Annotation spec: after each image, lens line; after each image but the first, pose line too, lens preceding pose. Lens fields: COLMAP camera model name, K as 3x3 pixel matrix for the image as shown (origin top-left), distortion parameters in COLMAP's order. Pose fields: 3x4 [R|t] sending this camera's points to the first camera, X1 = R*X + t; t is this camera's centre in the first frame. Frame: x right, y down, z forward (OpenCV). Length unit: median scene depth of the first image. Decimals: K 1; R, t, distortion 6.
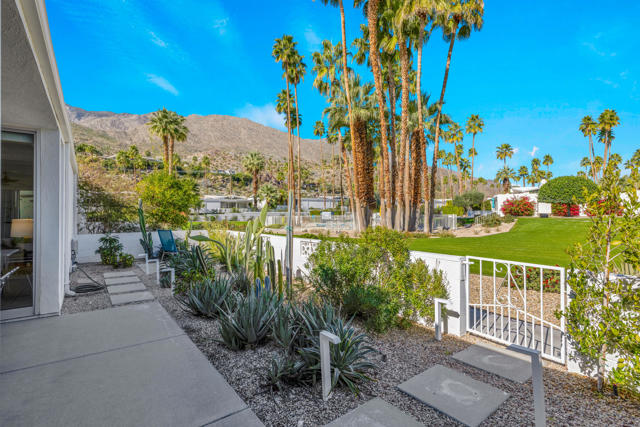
lens RADIAL K [[308.9, 0, 323.1], [0, 308.9, 212.7], [0, 0, 1]] dist [-0.005209, 0.003980]
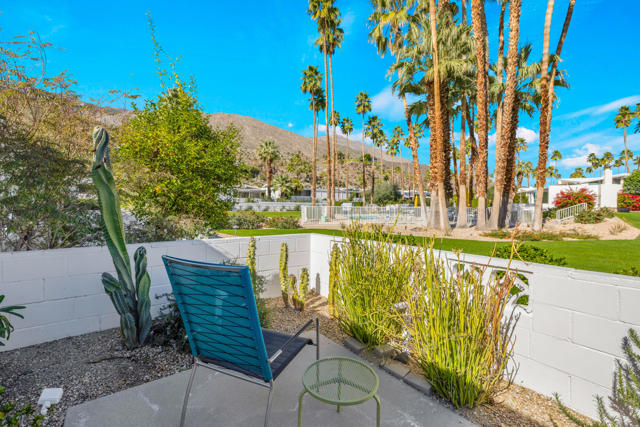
lens RADIAL K [[278.3, 0, 320.0], [0, 278.3, 210.1], [0, 0, 1]] dist [0.008487, -0.001036]
pose [[0.999853, 0.012650, 0.011545, -0.139928], [-0.012868, 0.999737, 0.018986, 0.006253], [-0.011302, -0.019131, 0.999753, 0.251621]]
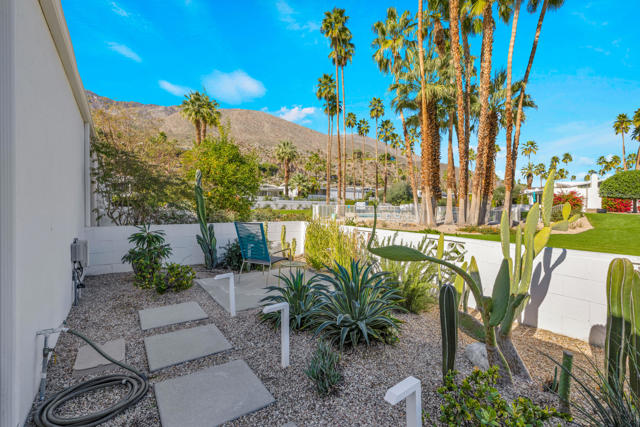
lens RADIAL K [[278.3, 0, 346.5], [0, 278.3, 212.9], [0, 0, 1]] dist [0.008487, -0.001036]
pose [[0.999003, 0.022972, 0.038287, -0.114076], [-0.024268, 0.999135, 0.033754, 0.004786], [-0.037479, -0.034649, 0.998697, 0.155151]]
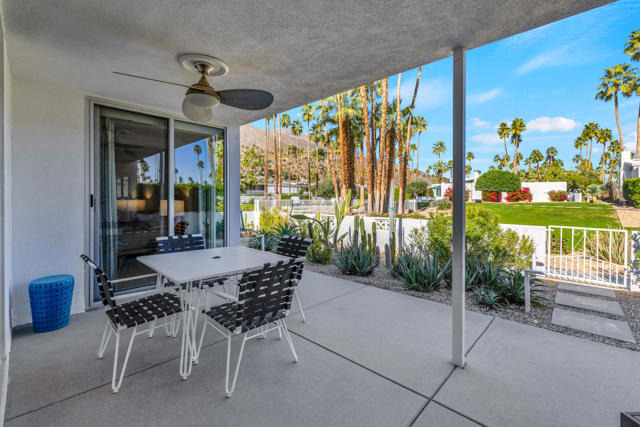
lens RADIAL K [[278.3, 0, 317.8], [0, 278.3, 204.5], [0, 0, 1]] dist [0.008487, -0.001036]
pose [[0.986769, 0.004403, 0.162071, -0.120648], [-0.008532, 0.999656, 0.024791, 0.001599], [-0.161906, -0.025846, 0.986468, -0.022990]]
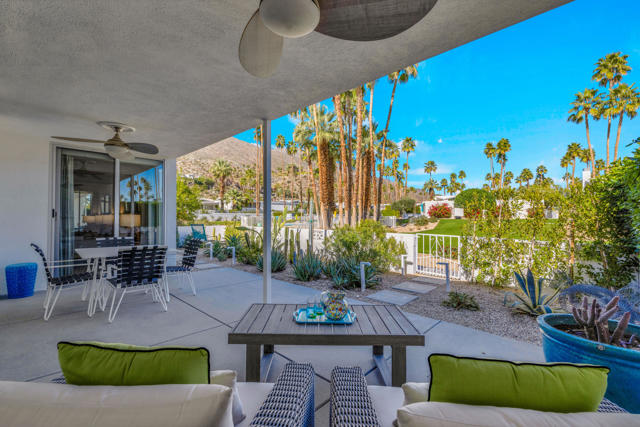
lens RADIAL K [[278.3, 0, 319.5], [0, 278.3, 212.8], [0, 0, 1]] dist [0.008487, -0.001036]
pose [[0.987850, 0.009688, 0.155106, -0.057353], [-0.008360, 0.999923, -0.009211, 0.004041], [-0.155184, 0.007802, 0.987855, -0.089673]]
